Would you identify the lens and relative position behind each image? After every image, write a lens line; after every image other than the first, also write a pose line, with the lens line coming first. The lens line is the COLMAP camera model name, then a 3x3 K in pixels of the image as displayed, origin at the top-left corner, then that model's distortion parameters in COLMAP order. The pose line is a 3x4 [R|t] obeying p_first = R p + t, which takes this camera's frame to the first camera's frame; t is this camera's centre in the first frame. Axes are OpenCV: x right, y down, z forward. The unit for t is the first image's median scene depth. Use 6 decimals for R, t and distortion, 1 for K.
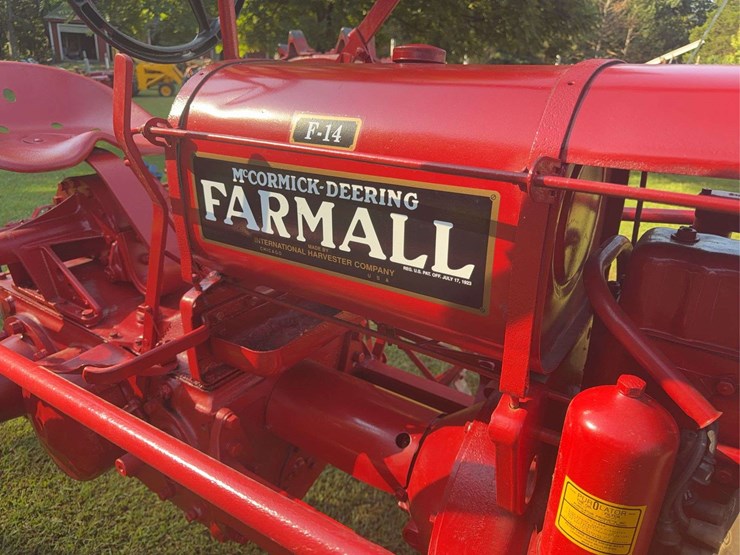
lens RADIAL K [[529.9, 0, 370.0], [0, 529.9, 277.5], [0, 0, 1]] dist [0.032210, -0.025070]
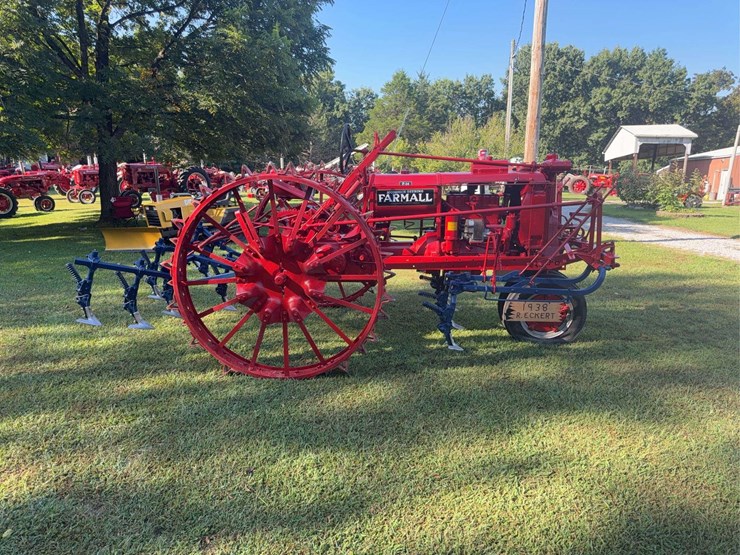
lens RADIAL K [[528.7, 0, 370.0], [0, 528.7, 277.5], [0, 0, 1]] dist [0.090169, -0.089738]
pose [[0.857619, -0.131076, 0.497301, -3.341536], [0.211117, 0.971473, -0.108024, 1.270590], [-0.468956, 0.197632, 0.860826, -3.645466]]
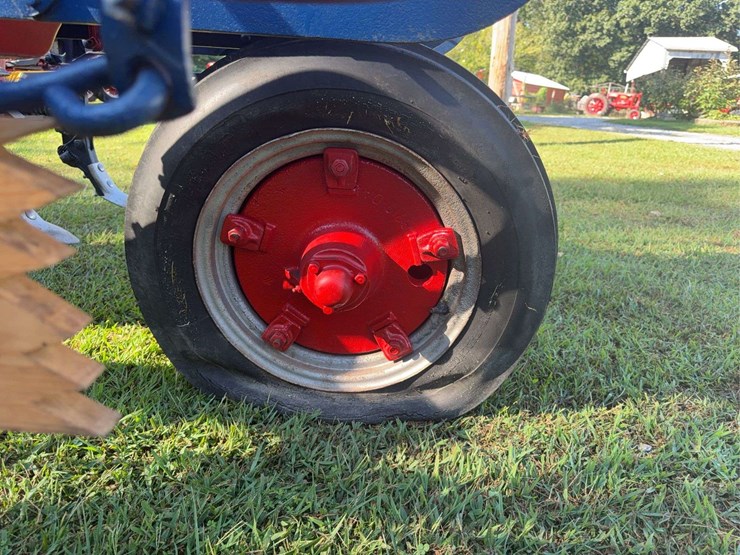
lens RADIAL K [[529.9, 0, 370.0], [0, 529.9, 277.5], [0, 0, 1]] dist [0.032210, -0.025070]
pose [[0.868120, -0.166615, 0.467555, 0.785374], [0.181826, 0.983248, 0.012784, 1.449409], [-0.461852, 0.073916, 0.883872, -0.366909]]
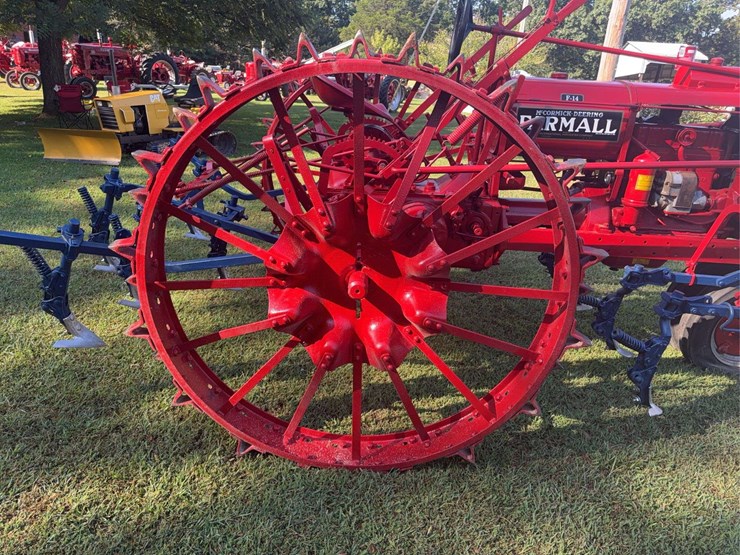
lens RADIAL K [[529.9, 0, 370.0], [0, 529.9, 277.5], [0, 0, 1]] dist [0.032210, -0.025070]
pose [[0.835262, -0.173356, 0.521809, -2.826914], [0.162258, 0.984449, 0.067327, 0.389654], [-0.525366, 0.028432, 0.850401, -1.122575]]
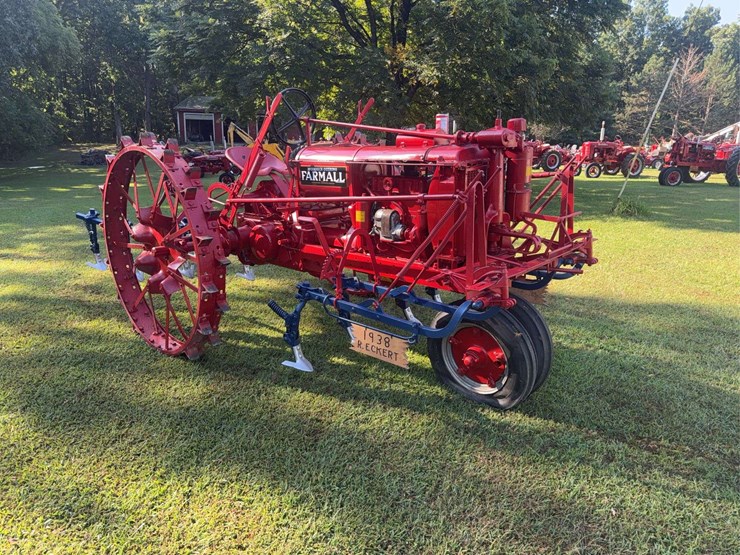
lens RADIAL K [[528.9, 0, 369.4], [0, 528.9, 282.6], [0, 0, 1]] dist [0.095882, -0.121496]
pose [[0.986486, 0.016461, -0.163014, 1.104062], [-0.035637, 0.992678, -0.115418, 1.369098], [0.159921, 0.119668, 0.979850, -3.540246]]
